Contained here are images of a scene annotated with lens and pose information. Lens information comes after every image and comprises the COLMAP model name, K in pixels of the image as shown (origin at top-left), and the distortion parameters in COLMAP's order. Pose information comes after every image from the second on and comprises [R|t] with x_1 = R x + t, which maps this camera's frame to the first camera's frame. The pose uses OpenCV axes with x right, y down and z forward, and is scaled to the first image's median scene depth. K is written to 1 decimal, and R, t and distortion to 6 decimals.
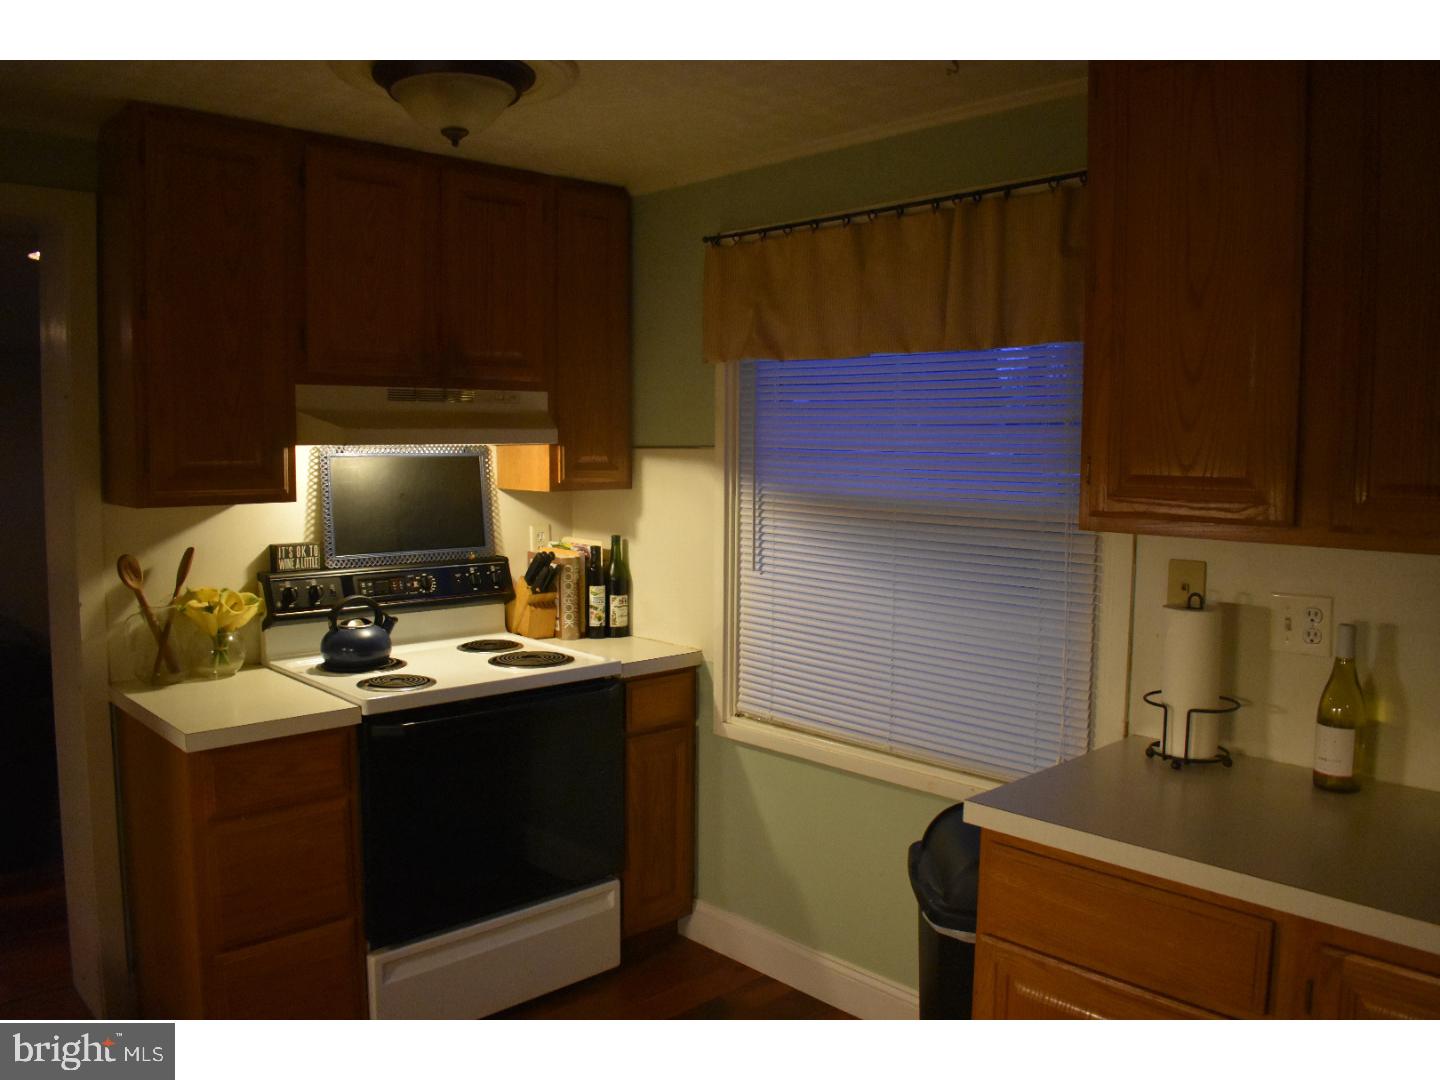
lens RADIAL K [[1114.7, 0, 724.0], [0, 1114.7, 532.4], [0, 0, 1]] dist [-0.080195, 0.010216]
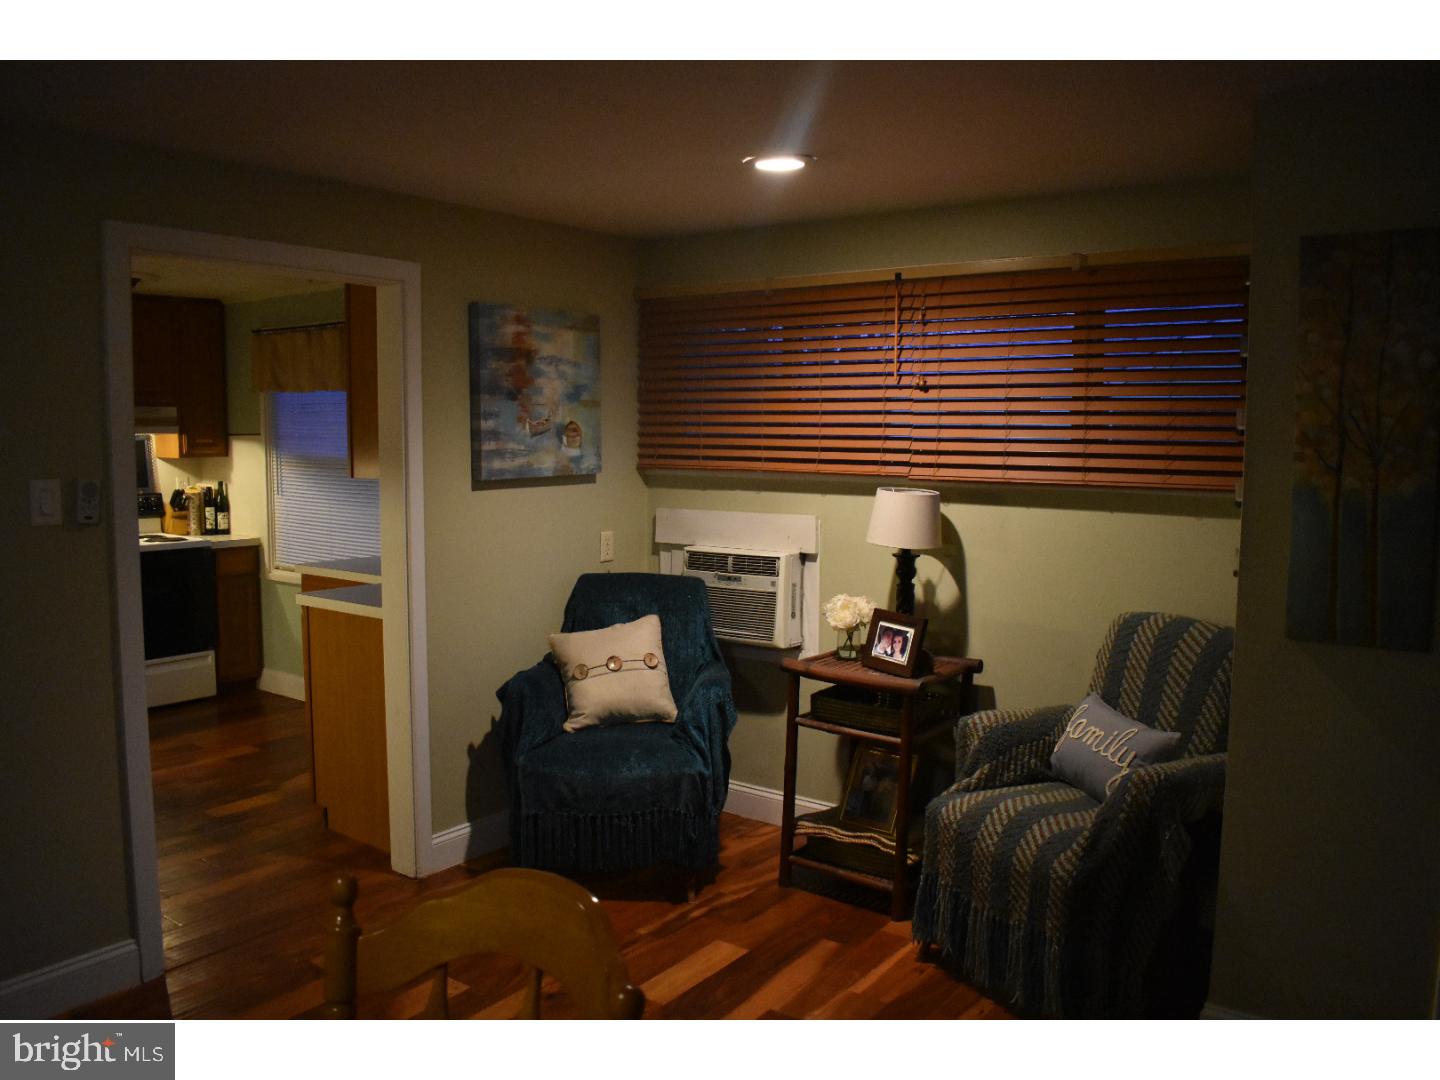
lens RADIAL K [[1114.7, 0, 718.4], [0, 1114.7, 538.4], [0, 0, 1]] dist [-0.080195, 0.010216]
pose [[0.986192, -0.015341, 0.164894, 0.444453], [0.013831, 0.999851, 0.010300, 0.095360], [-0.165027, -0.007877, 0.986258, -1.021960]]
